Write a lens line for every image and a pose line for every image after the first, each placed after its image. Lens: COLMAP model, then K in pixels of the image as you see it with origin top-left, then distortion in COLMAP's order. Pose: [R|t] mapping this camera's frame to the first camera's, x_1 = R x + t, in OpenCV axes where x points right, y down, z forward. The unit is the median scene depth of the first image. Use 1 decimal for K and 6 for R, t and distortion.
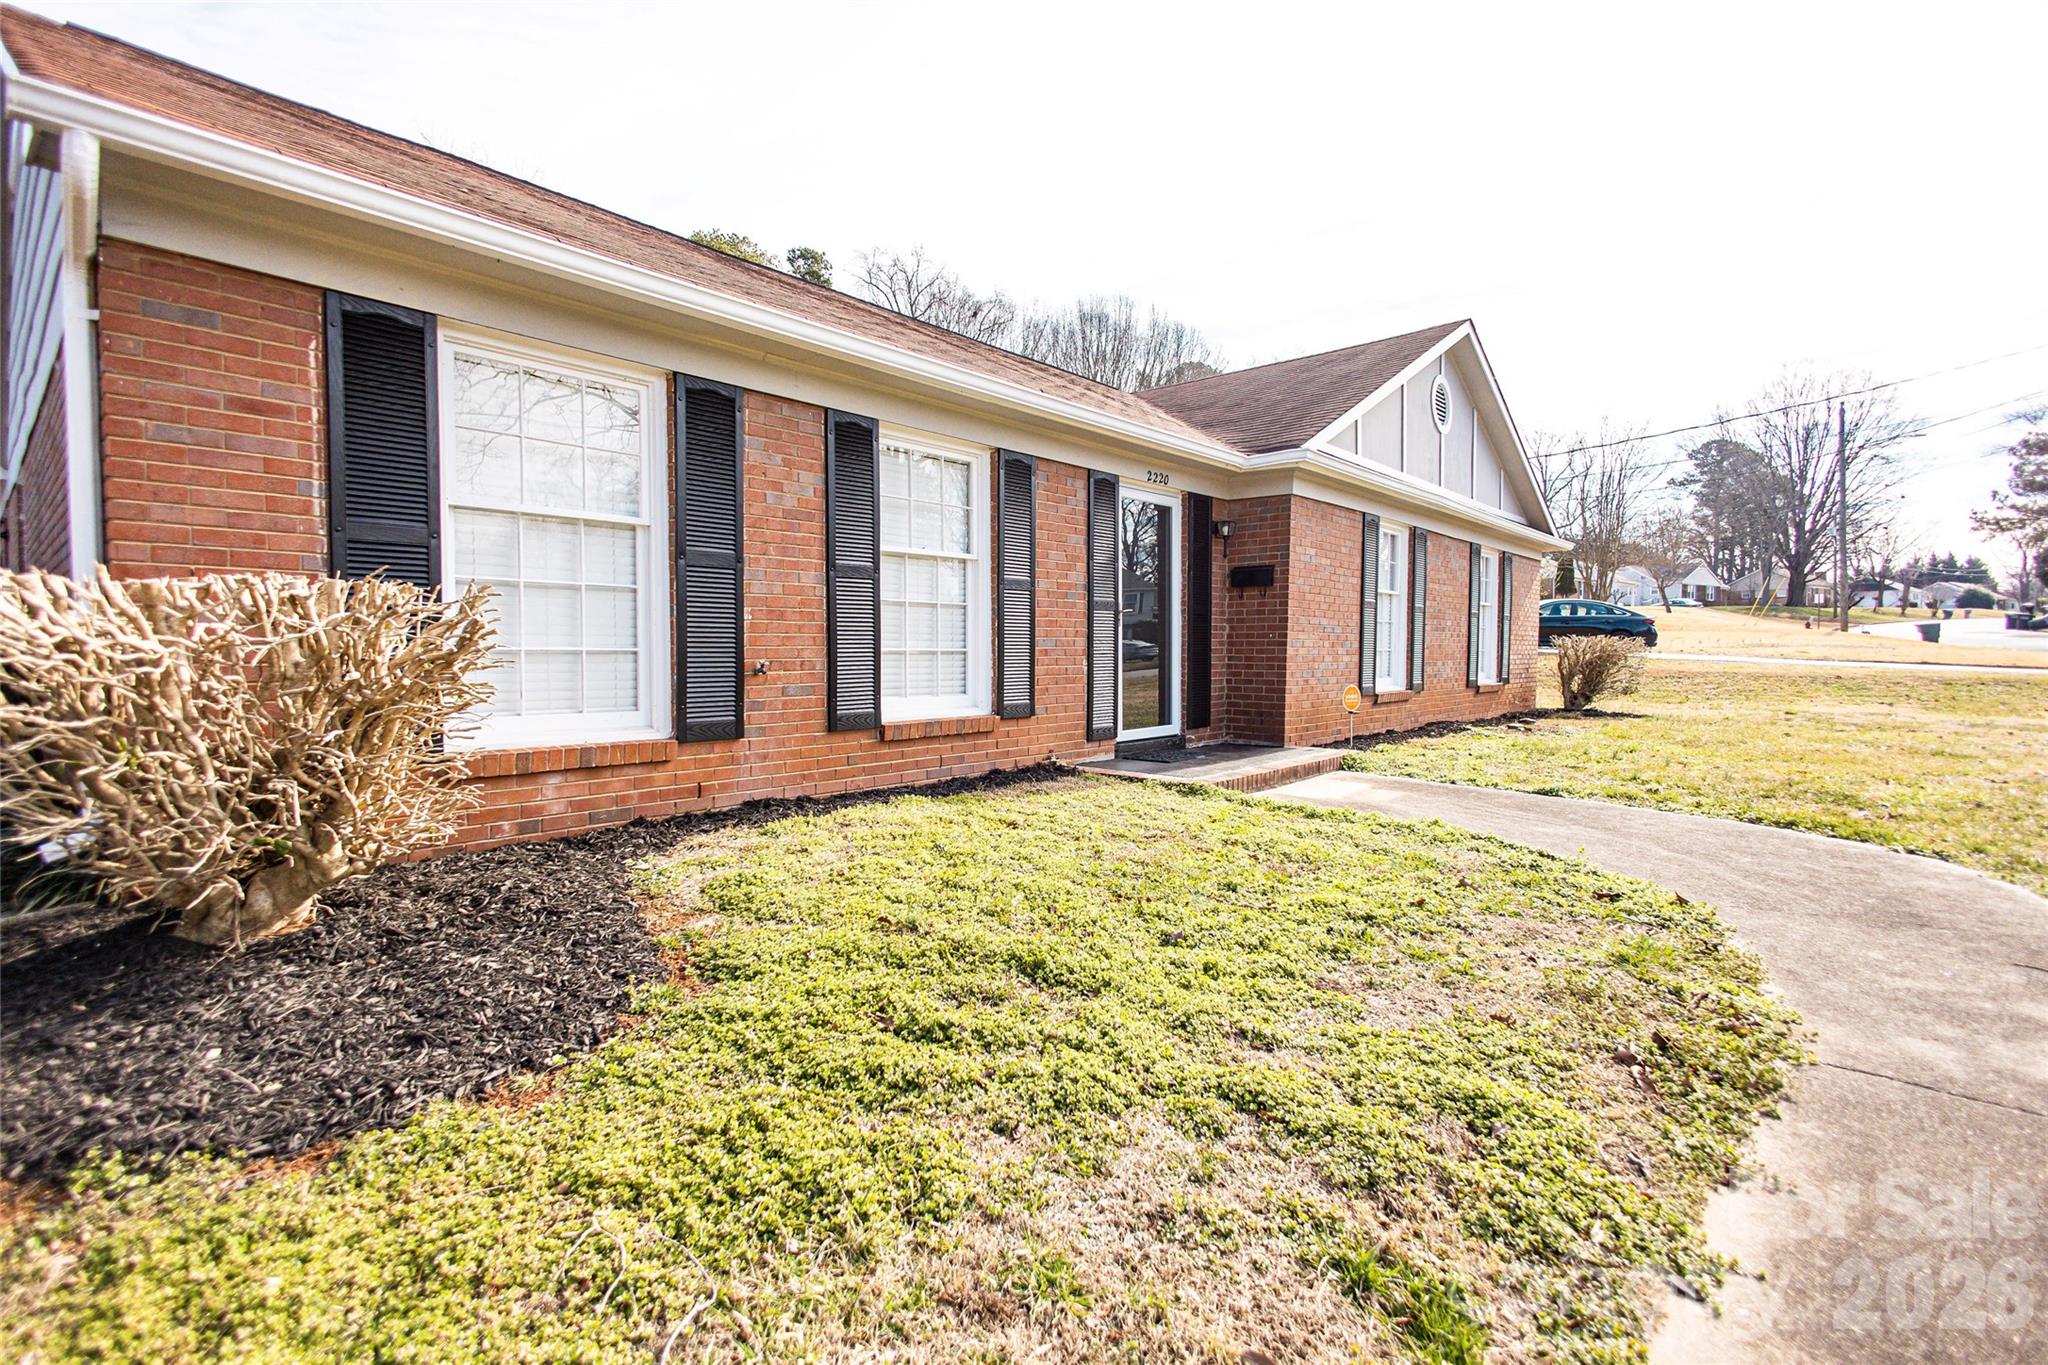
lens RADIAL K [[946.5, 0, 1028.1], [0, 946.5, 683.2], [0, 0, 1]] dist [-0.002309, -0.000260]
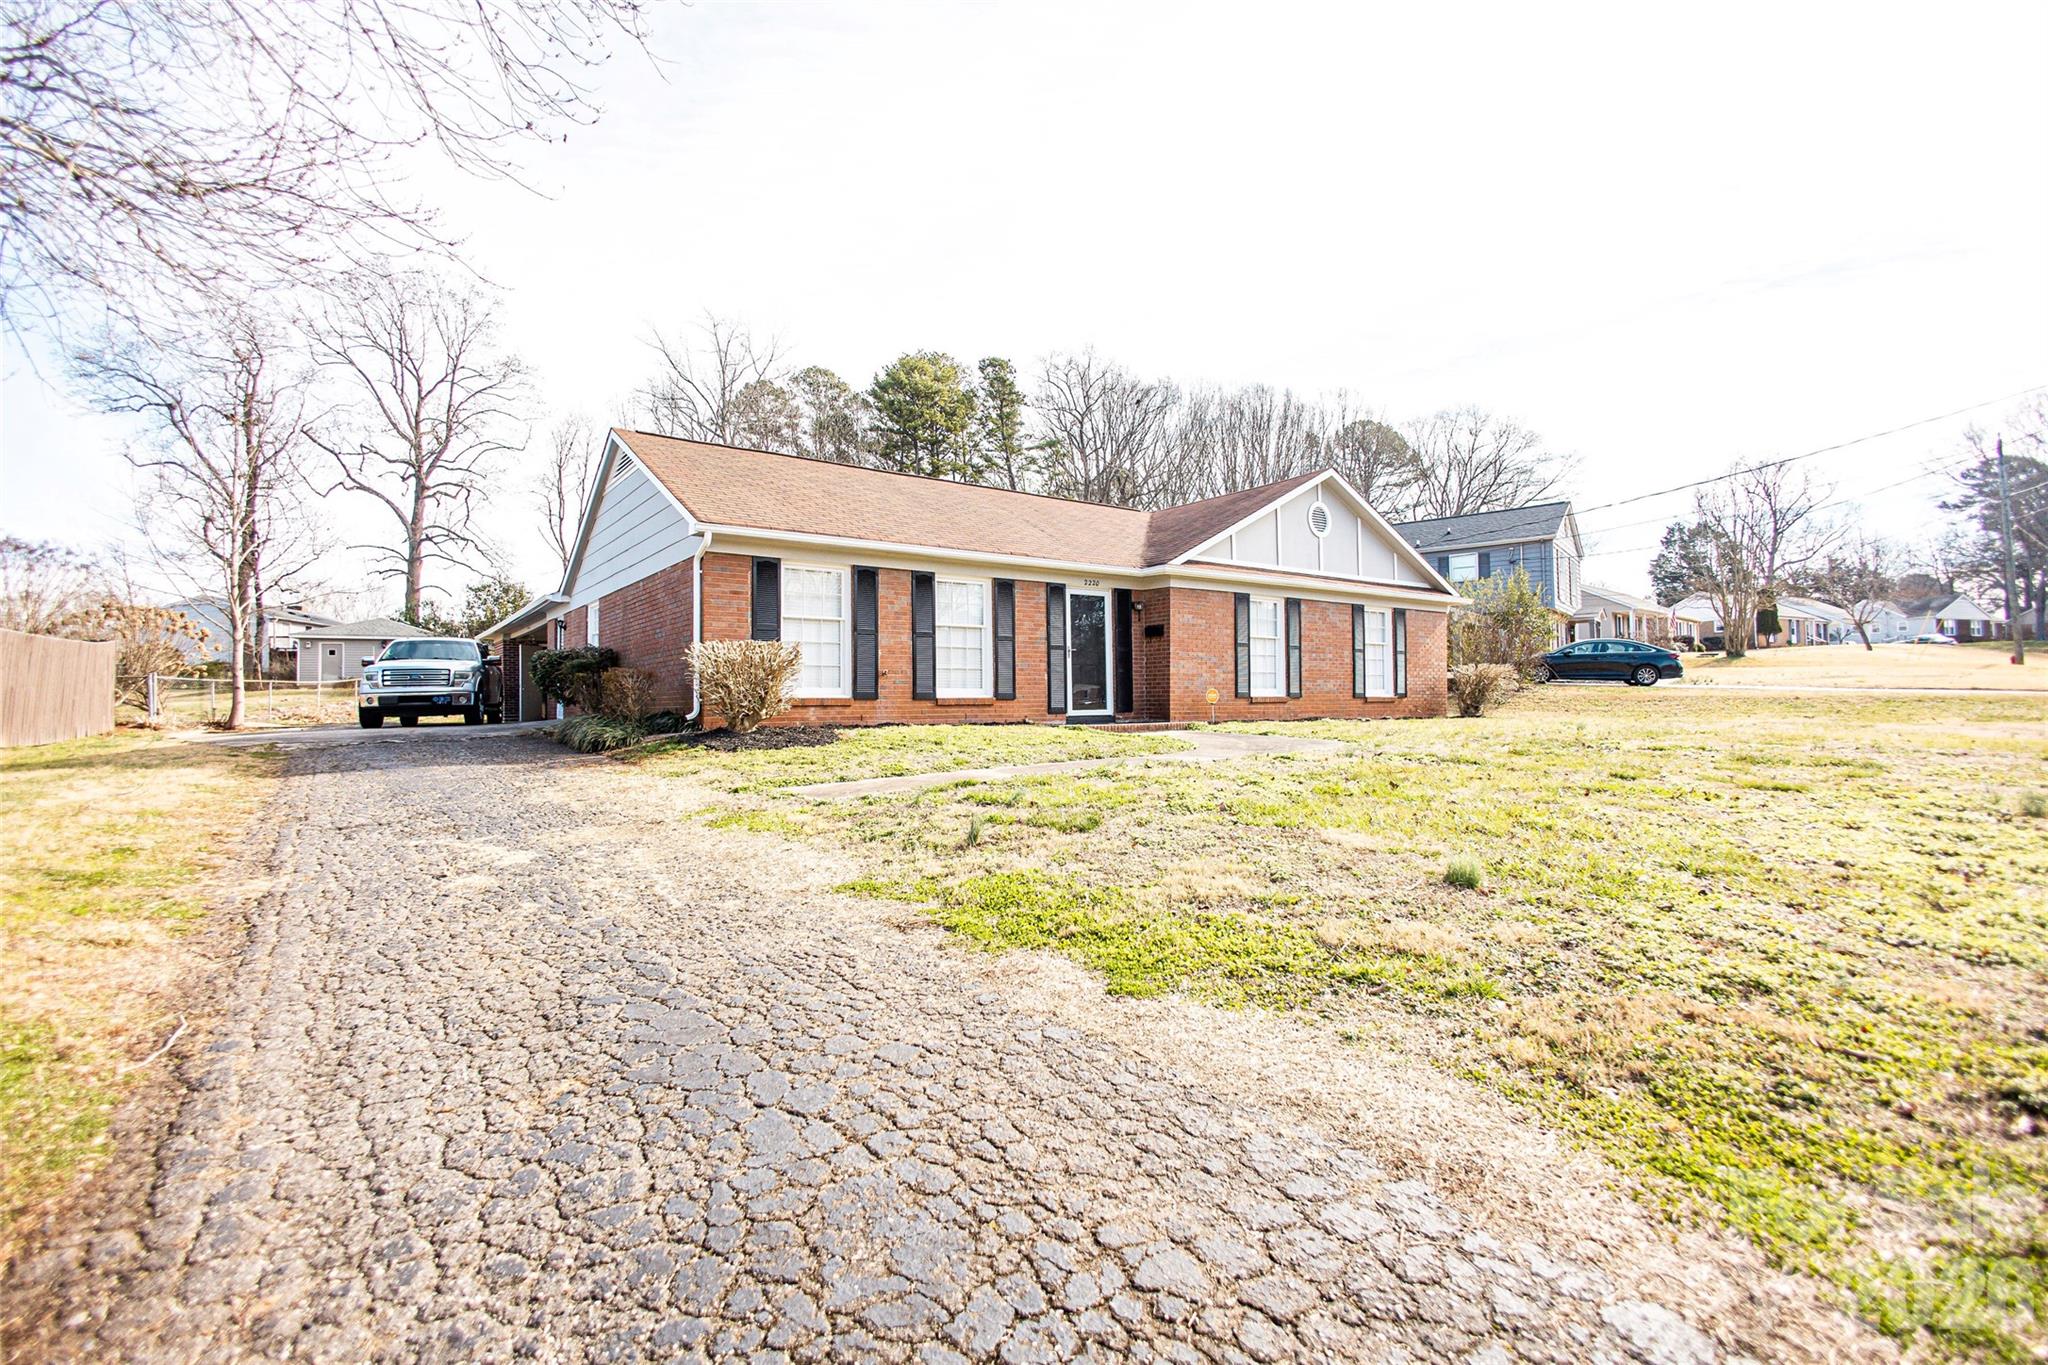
lens RADIAL K [[946.5, 0, 1028.1], [0, 946.5, 683.2], [0, 0, 1]] dist [-0.002309, -0.000260]
pose [[0.976742, -0.014708, -0.213911, 0.459982], [0.002262, 0.998296, -0.058311, 0.115207], [0.214405, 0.056471, 0.975111, -1.014427]]
